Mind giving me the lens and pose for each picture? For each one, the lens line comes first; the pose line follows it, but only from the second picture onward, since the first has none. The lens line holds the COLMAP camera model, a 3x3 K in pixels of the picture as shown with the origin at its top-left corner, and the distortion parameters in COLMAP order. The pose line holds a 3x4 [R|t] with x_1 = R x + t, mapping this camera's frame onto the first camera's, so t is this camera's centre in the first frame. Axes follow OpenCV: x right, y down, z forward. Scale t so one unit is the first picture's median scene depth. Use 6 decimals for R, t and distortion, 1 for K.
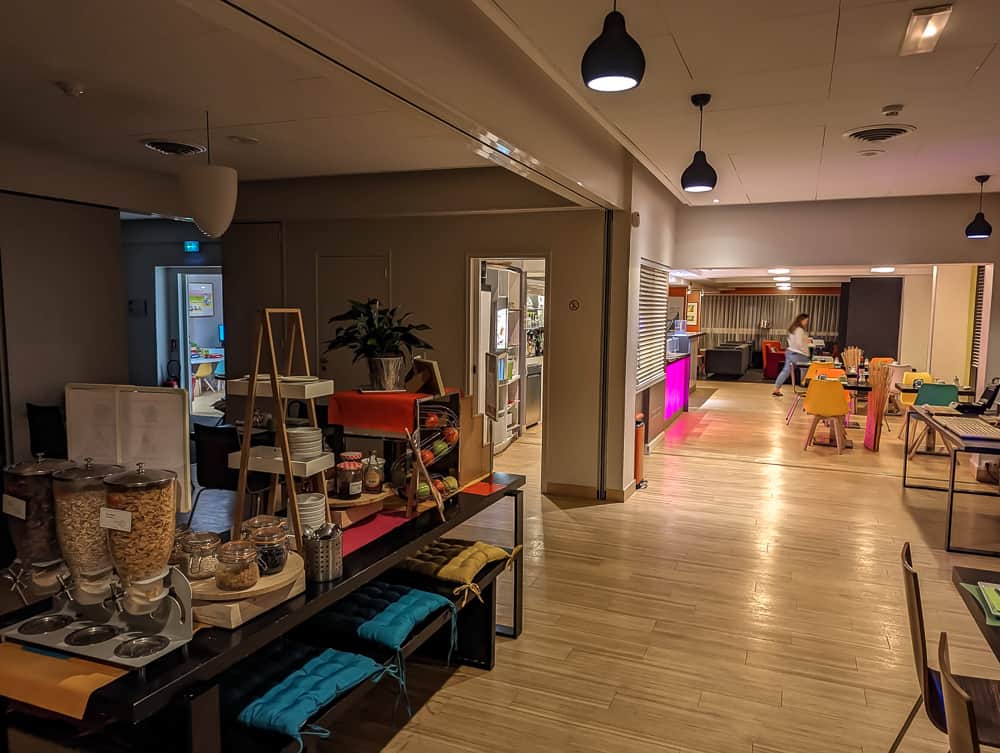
lens RADIAL K [[711.8, 0, 506.0], [0, 711.8, 374.6], [0, 0, 1]] dist [0.026754, -0.017594]
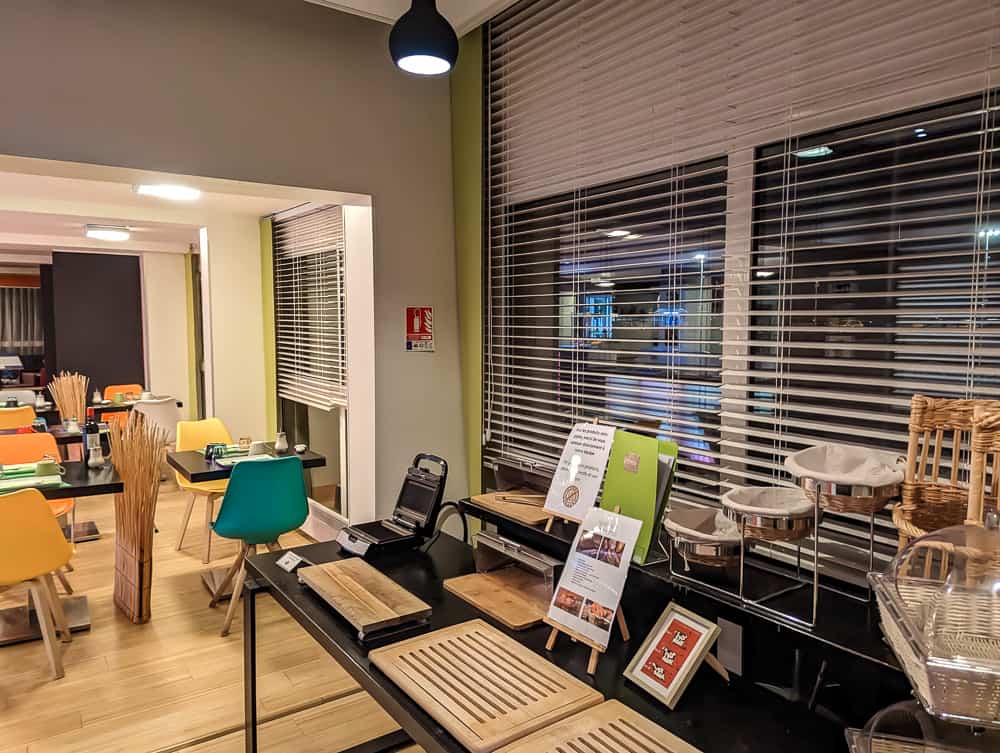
lens RADIAL K [[711.8, 0, 504.6], [0, 711.8, 367.1], [0, 0, 1]] dist [0.026754, -0.017594]
pose [[0.544639, -0.077119, 0.835117, 0.199172], [0.086634, 0.995610, 0.035440, -0.032809], [-0.834184, 0.053047, 0.548929, 0.400896]]
